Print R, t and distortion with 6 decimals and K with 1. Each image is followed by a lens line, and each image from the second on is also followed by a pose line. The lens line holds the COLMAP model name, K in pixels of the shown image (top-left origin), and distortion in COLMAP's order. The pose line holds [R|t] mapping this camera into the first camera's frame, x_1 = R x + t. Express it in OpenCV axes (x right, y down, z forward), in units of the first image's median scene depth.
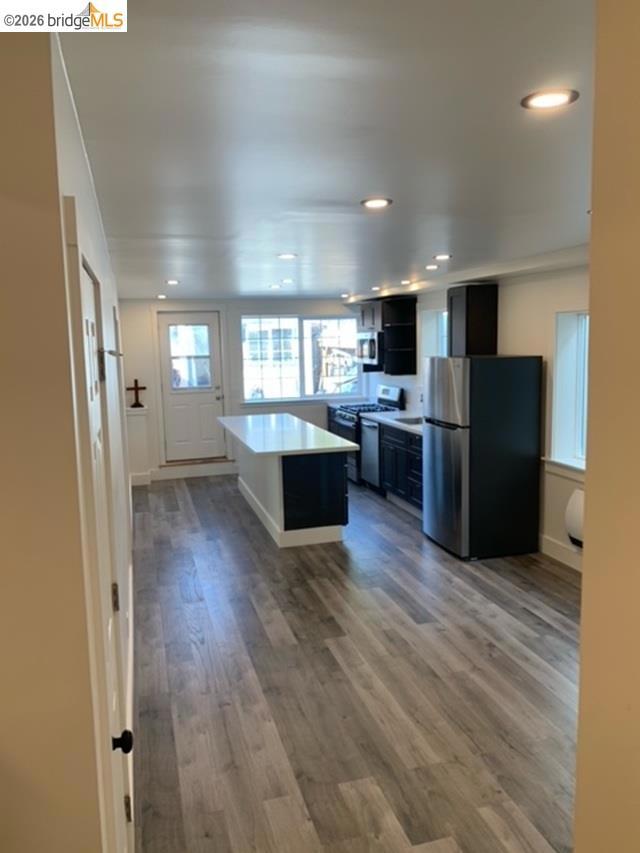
lens RADIAL K [[658.0, 0, 320.0], [0, 658.0, 426.9], [0, 0, 1]] dist [0.026464, -0.006430]
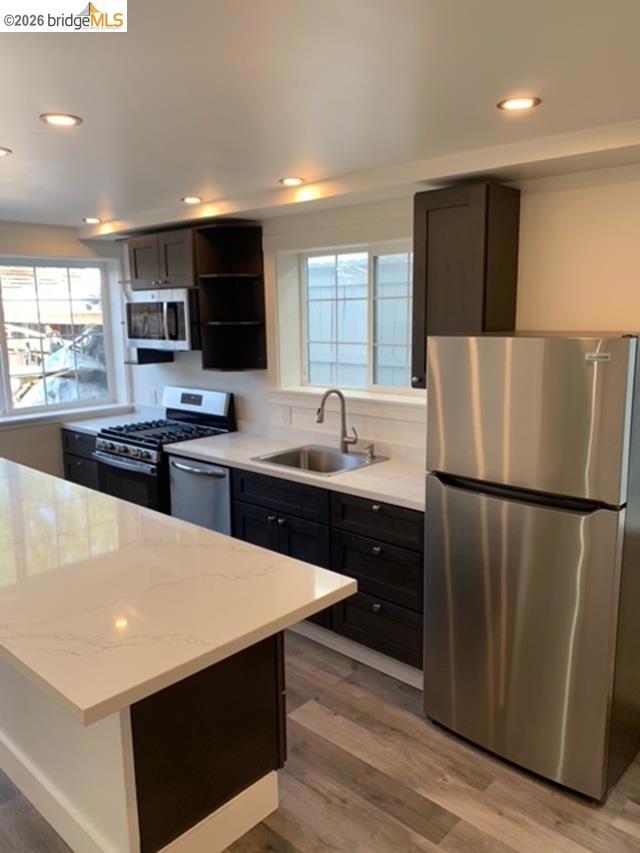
lens RADIAL K [[658.0, 0, 323.4], [0, 658.0, 425.5], [0, 0, 1]] dist [0.026464, -0.006430]
pose [[0.853705, -0.074383, 0.515417, -0.097434], [0.060034, 0.997205, 0.044476, -0.051861], [-0.517285, -0.007027, 0.855785, 0.489171]]
